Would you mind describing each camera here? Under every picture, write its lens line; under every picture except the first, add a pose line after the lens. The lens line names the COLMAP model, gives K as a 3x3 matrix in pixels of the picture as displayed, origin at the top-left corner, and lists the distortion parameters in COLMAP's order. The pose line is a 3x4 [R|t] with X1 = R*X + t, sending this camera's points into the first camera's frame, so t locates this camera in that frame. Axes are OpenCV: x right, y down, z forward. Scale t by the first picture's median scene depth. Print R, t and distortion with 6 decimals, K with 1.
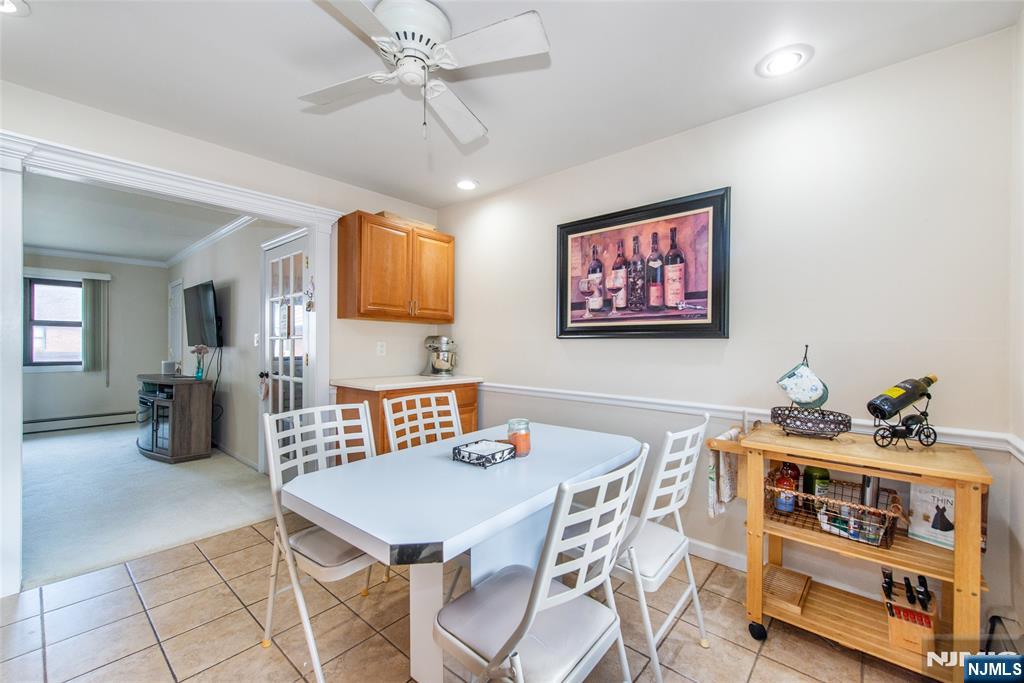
lens RADIAL K [[406.6, 0, 516.8], [0, 406.6, 344.8], [0, 0, 1]] dist [0.002168, 0.000373]
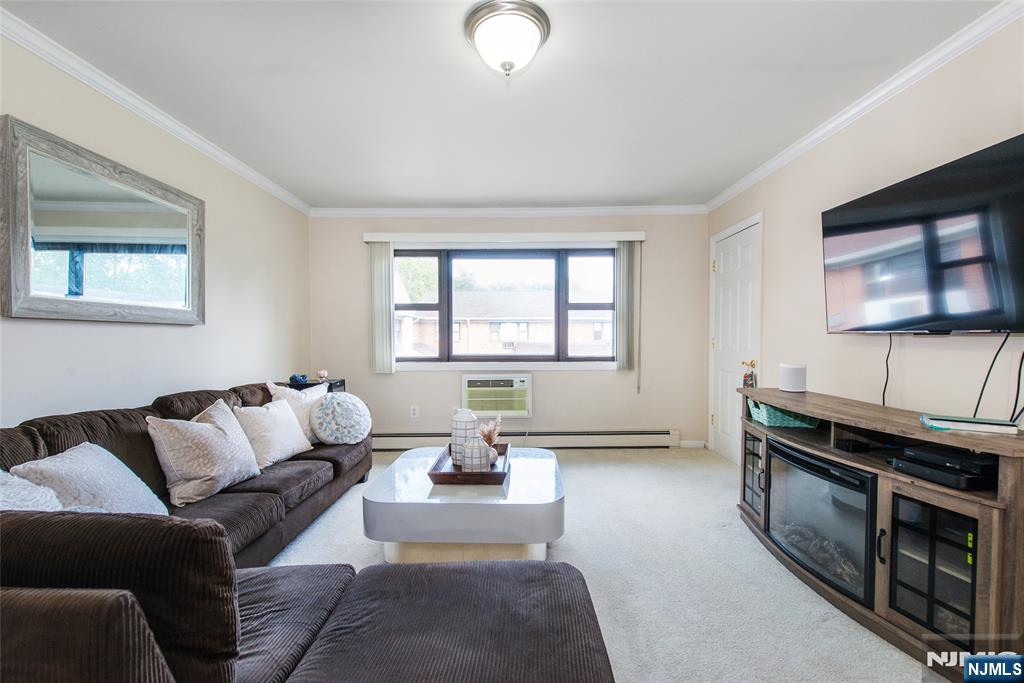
lens RADIAL K [[441.7, 0, 511.9], [0, 441.7, 347.2], [0, 0, 1]] dist [0.008950, -0.003440]
pose [[0.648481, 0.008038, -0.761189, -1.258473], [0.012249, 0.999705, 0.020992, 0.010507], [0.761132, -0.022937, 0.648191, 0.751867]]
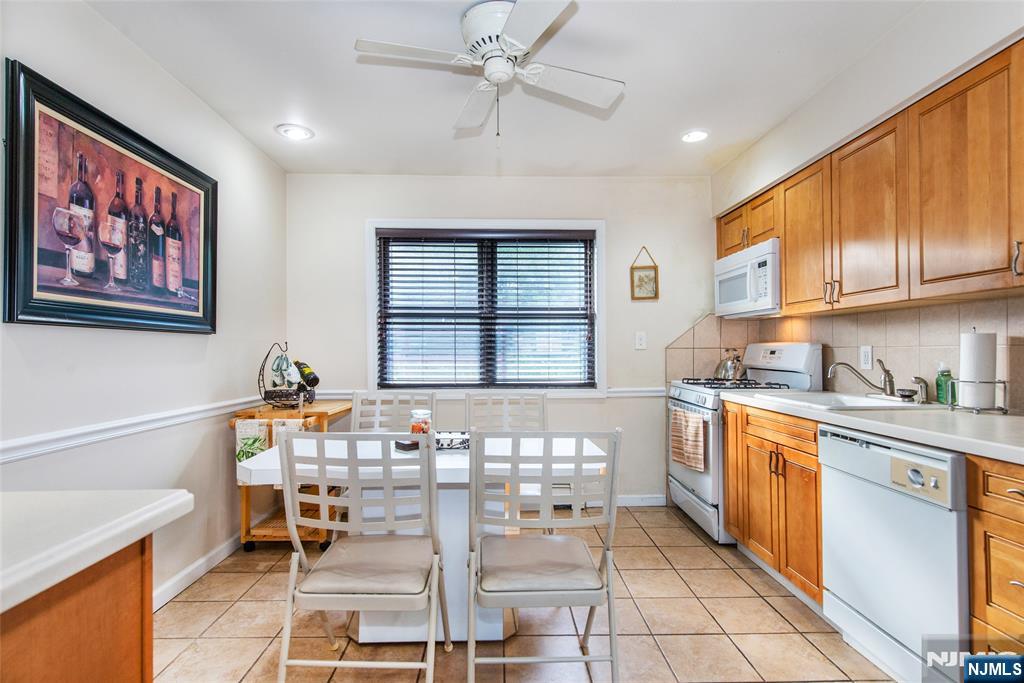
lens RADIAL K [[494.0, 0, 501.4], [0, 494.0, 342.3], [0, 0, 1]] dist [0.008973, -0.005115]
pose [[-0.651911, 0.008441, 0.758249, -0.696227], [0.001240, 0.999949, -0.010065, 0.013216], [-0.758295, -0.005622, -0.651887, 1.043603]]
